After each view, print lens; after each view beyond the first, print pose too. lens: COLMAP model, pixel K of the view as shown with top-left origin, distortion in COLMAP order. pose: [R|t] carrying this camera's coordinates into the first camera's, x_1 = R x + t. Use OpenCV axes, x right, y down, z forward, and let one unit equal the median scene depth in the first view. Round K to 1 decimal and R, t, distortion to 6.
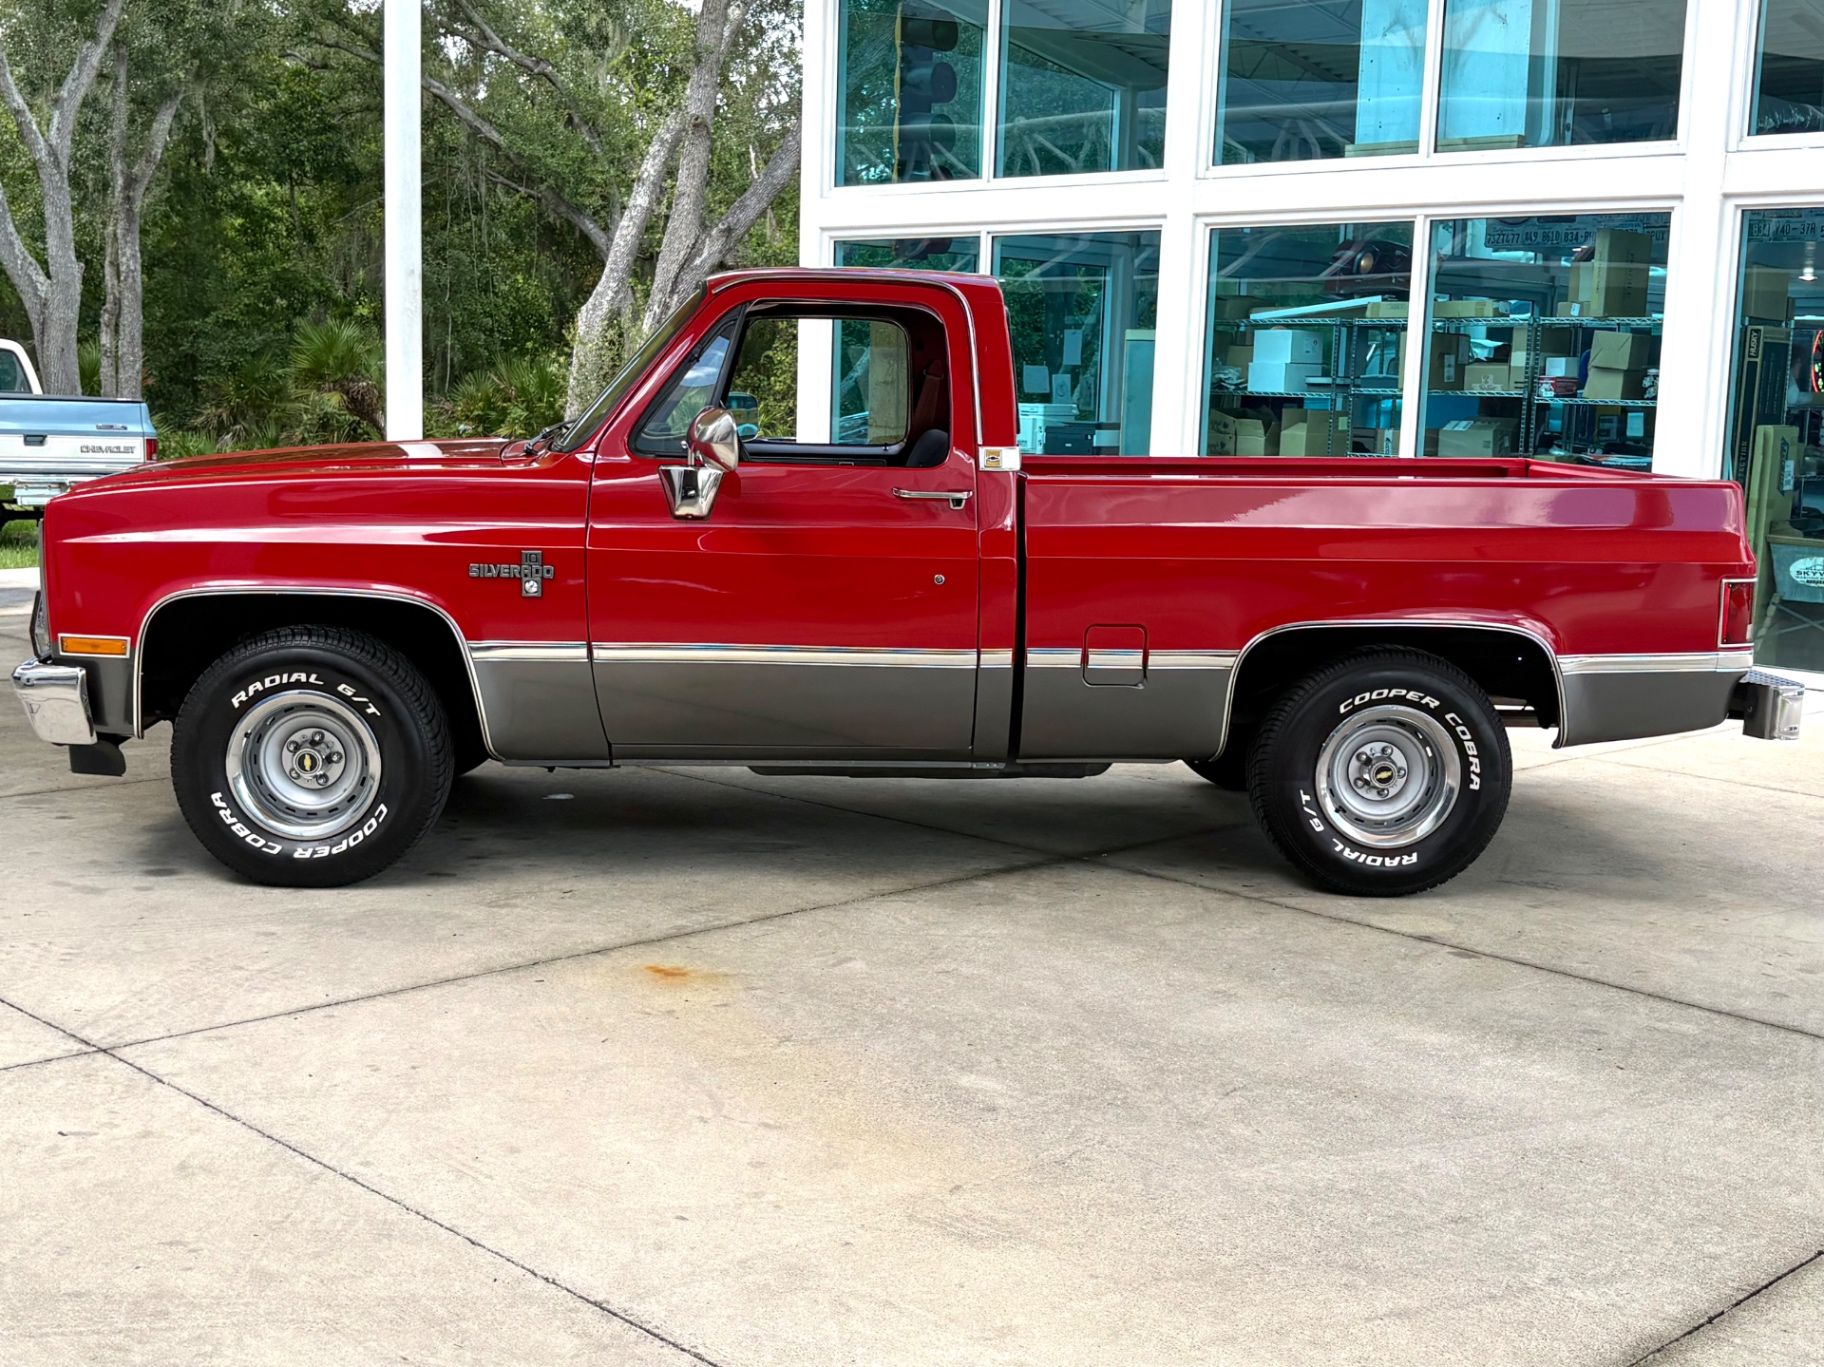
lens RADIAL K [[2246.4, 0, 938.4], [0, 2246.4, 684.5], [0, 0, 1]] dist [0.175592, -0.605832]
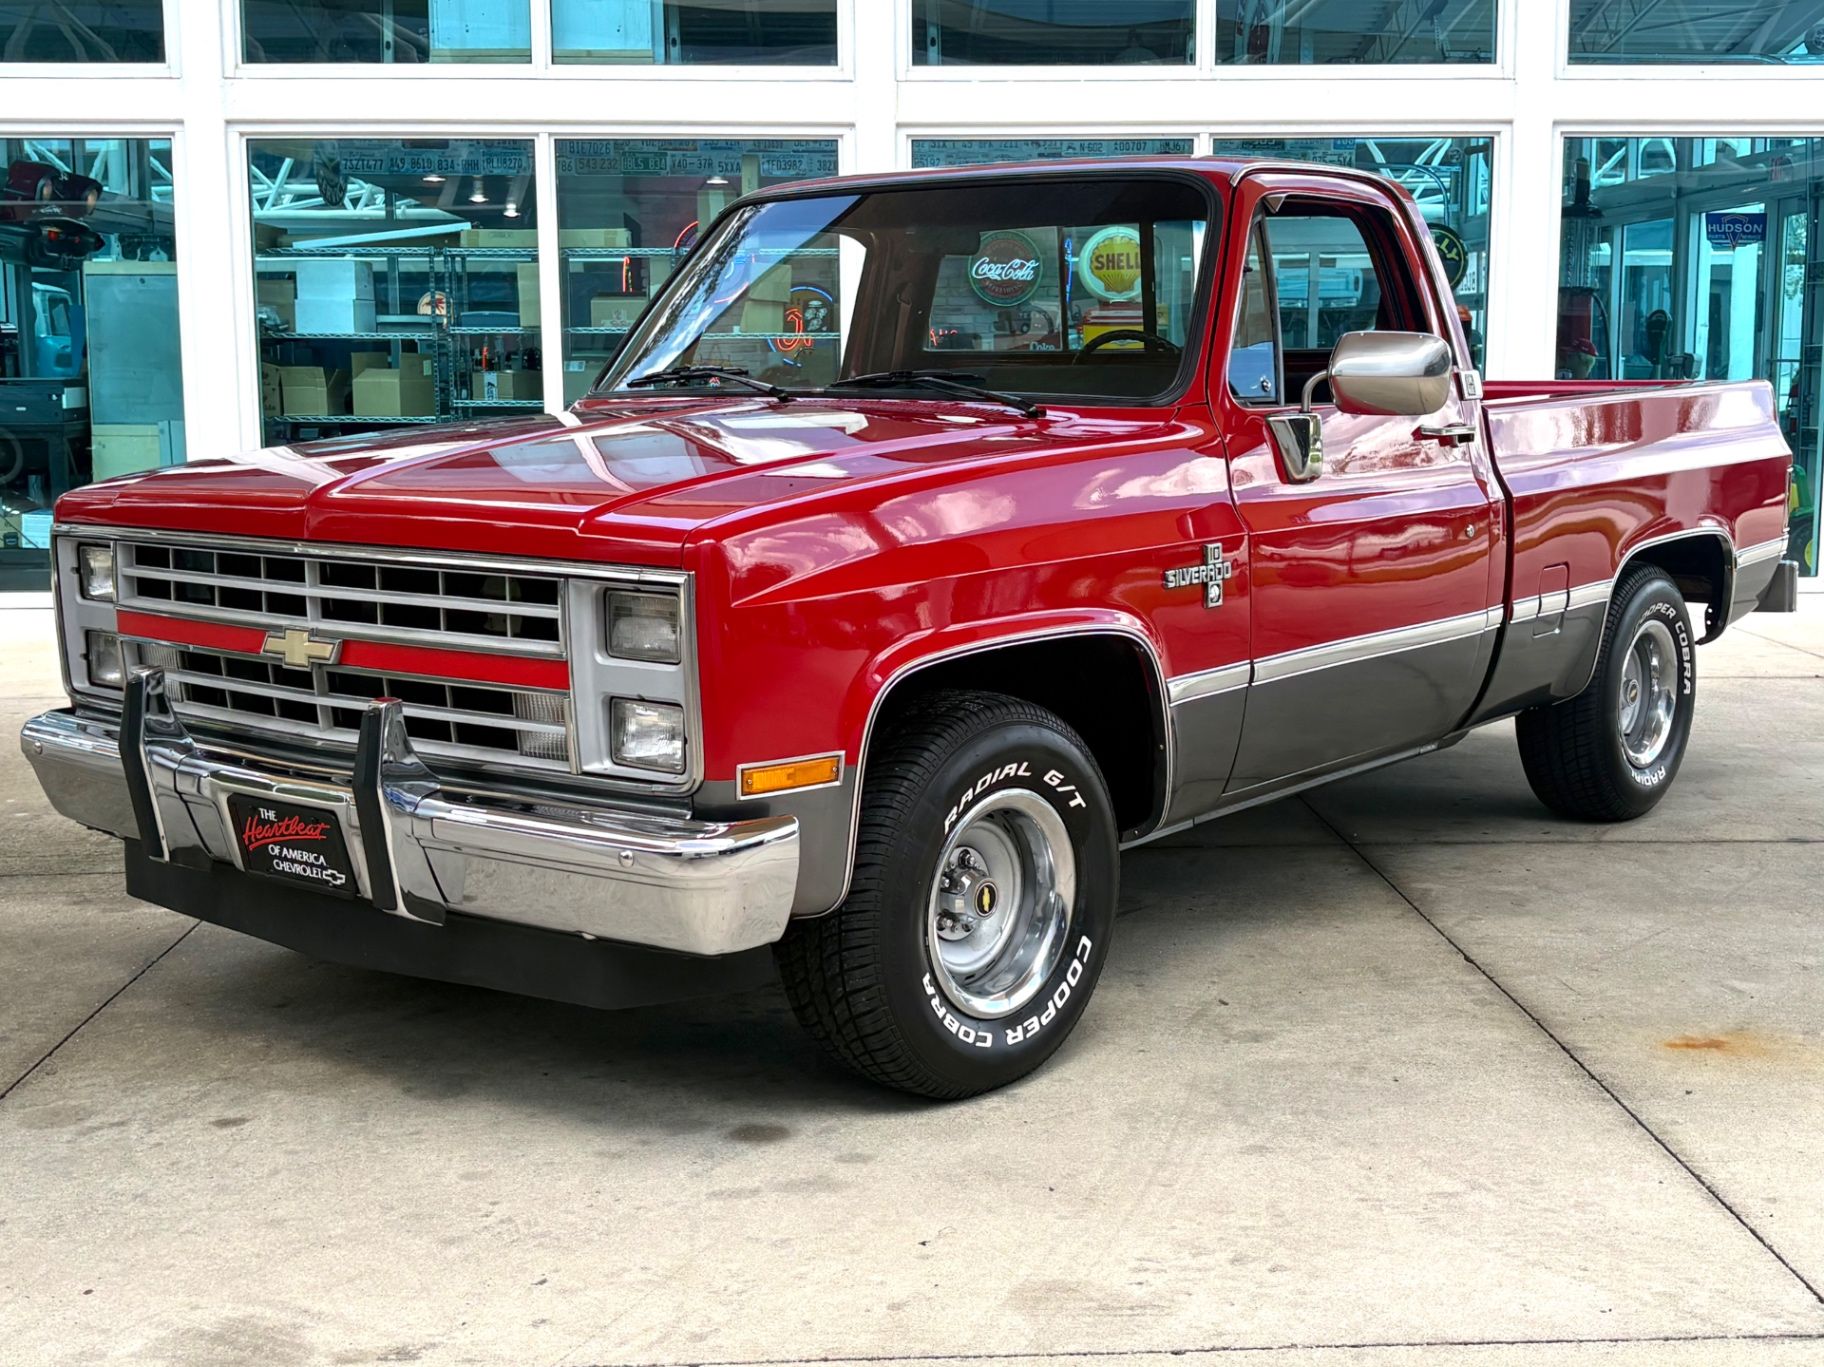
lens RADIAL K [[2261.4, 0, 914.2], [0, 2261.4, 663.4], [0, 0, 1]] dist [0.211869, -0.741354]
pose [[0.683811, -0.132368, 0.717552, -0.752776], [0.123947, 0.990188, 0.064544, -0.078082], [-0.719055, 0.044803, 0.693508, 0.554812]]
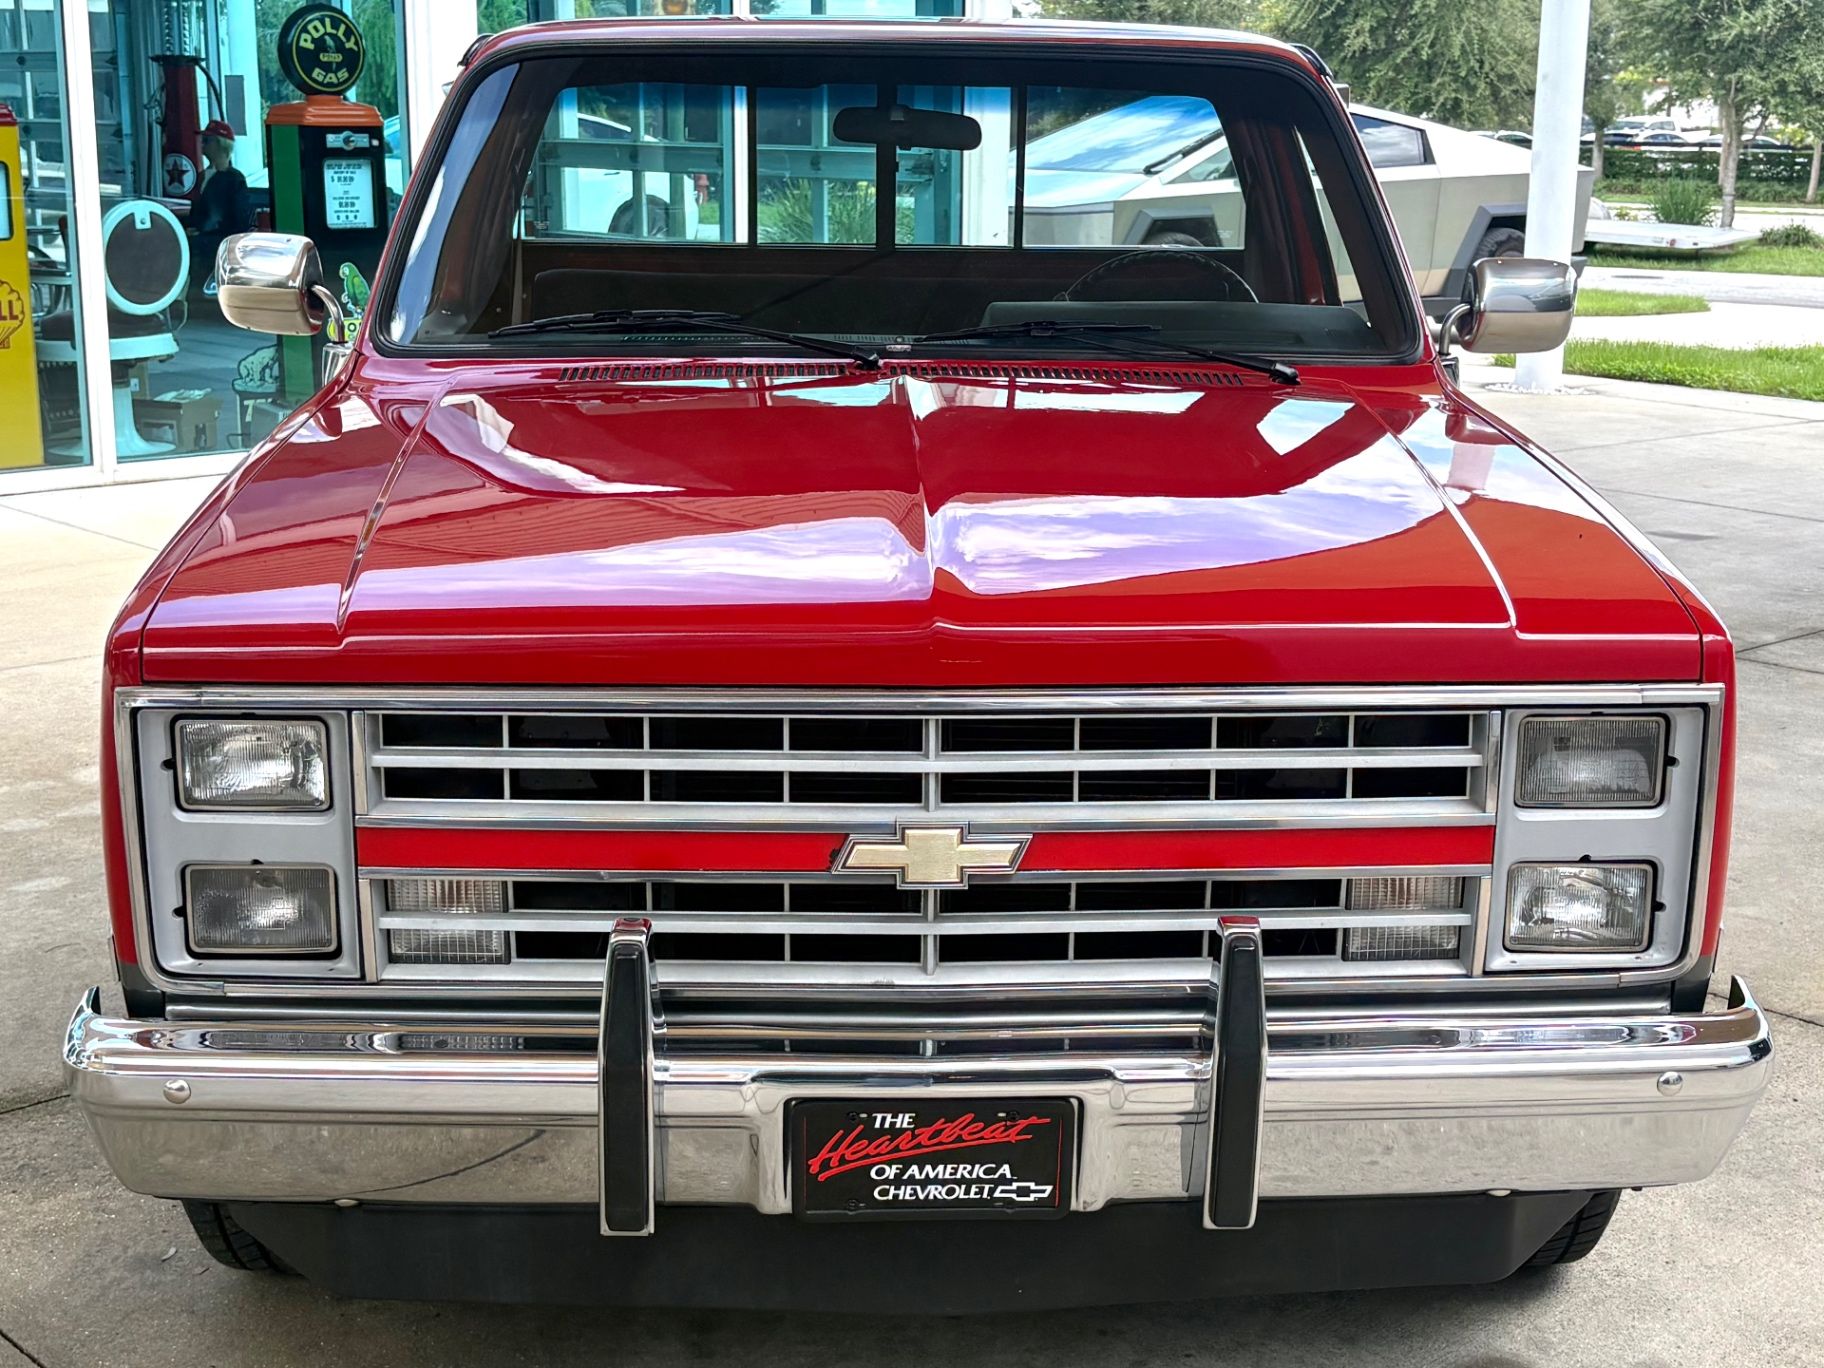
lens RADIAL K [[2535.5, 0, 912.0], [0, 2535.5, 684.0], [0, 0, 1]] dist [0.164242, -0.581613]
pose [[0.037760, -0.254956, 0.966215, -0.839939], [0.126346, 0.960363, 0.248474, -0.205002], [-0.991267, 0.112695, 0.068476, 1.094041]]
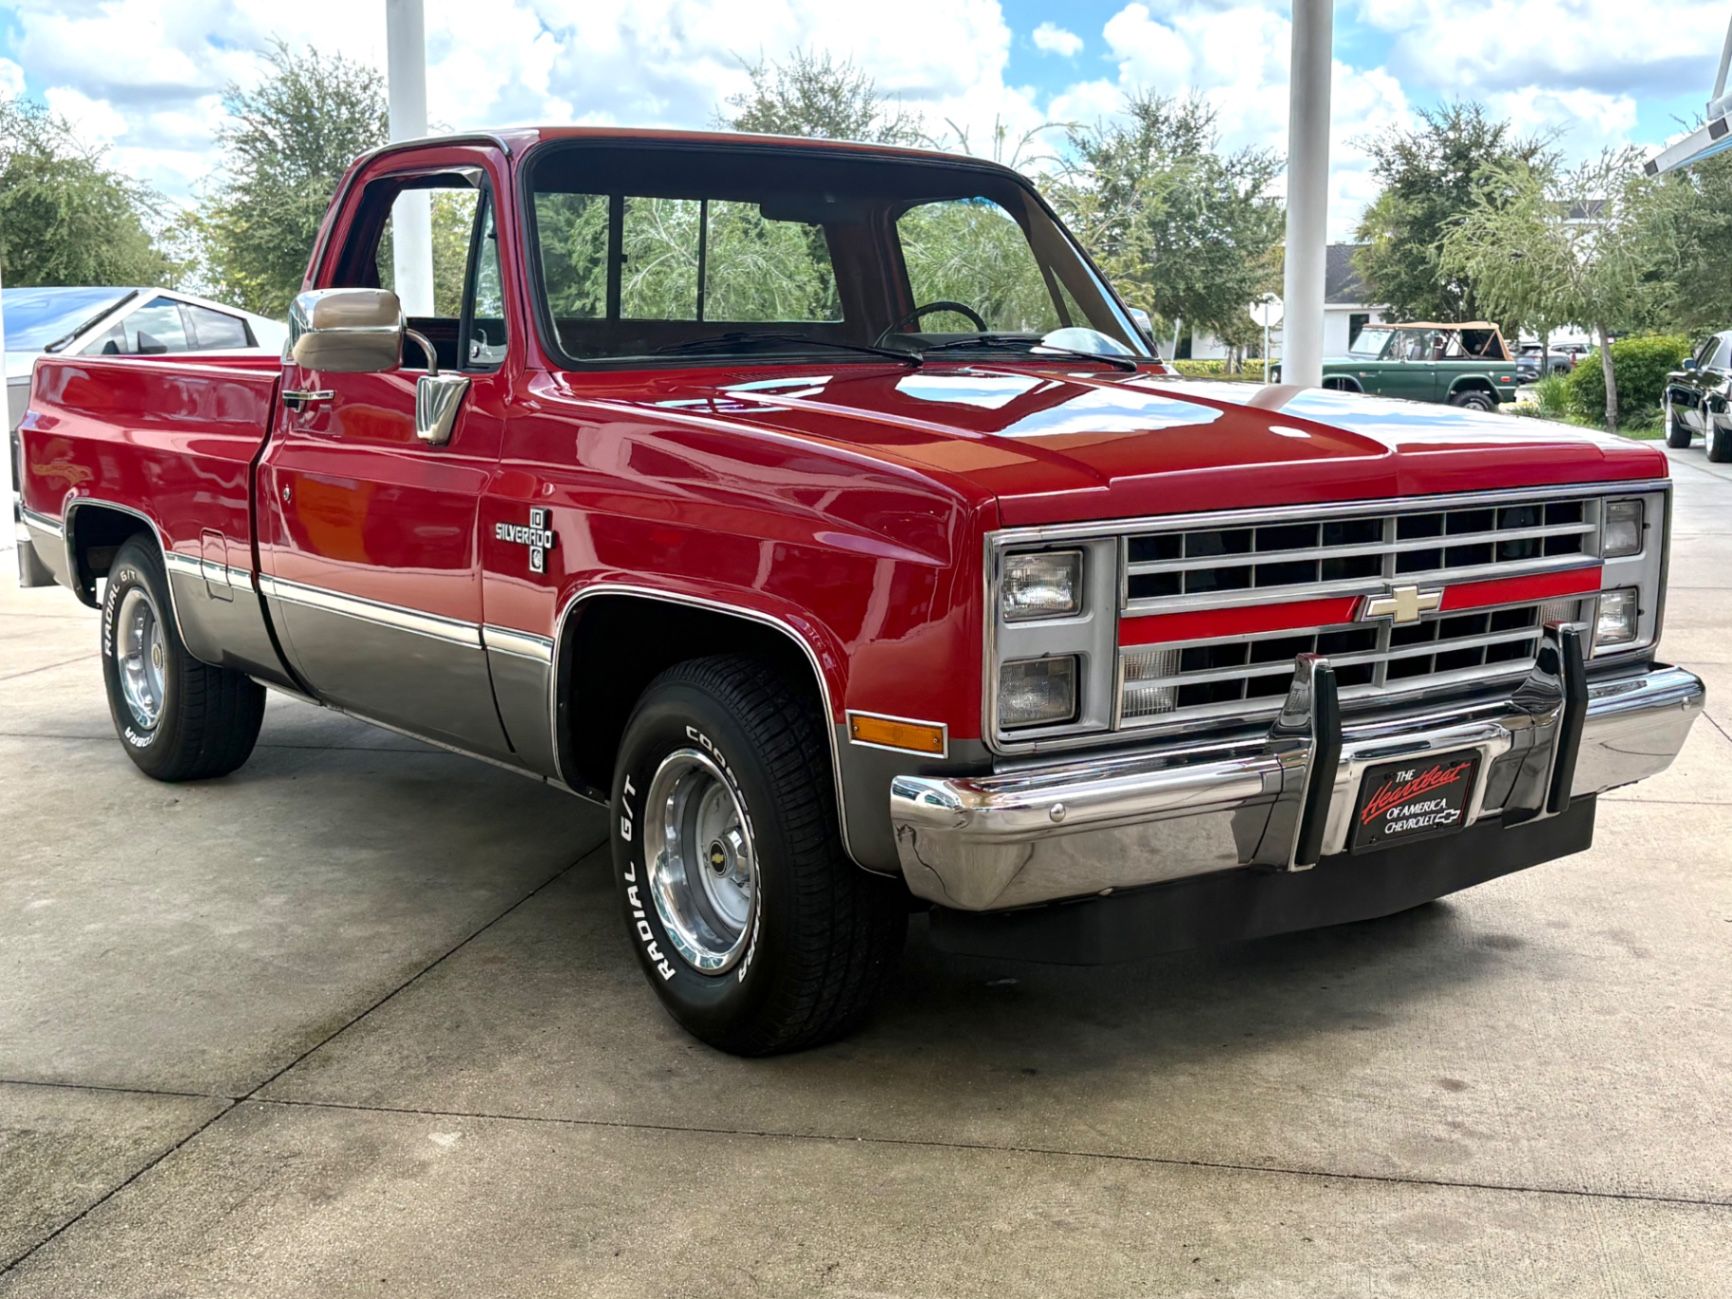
lens RADIAL K [[2210.1, 0, 860.5], [0, 2210.1, 606.6], [0, 0, 1]] dist [0.168129, -0.623539]
pose [[-0.545012, -0.131690, 0.828022, -0.846523], [0.098383, 0.970720, 0.219142, -0.214652], [-0.832636, 0.200898, -0.516098, 1.577474]]
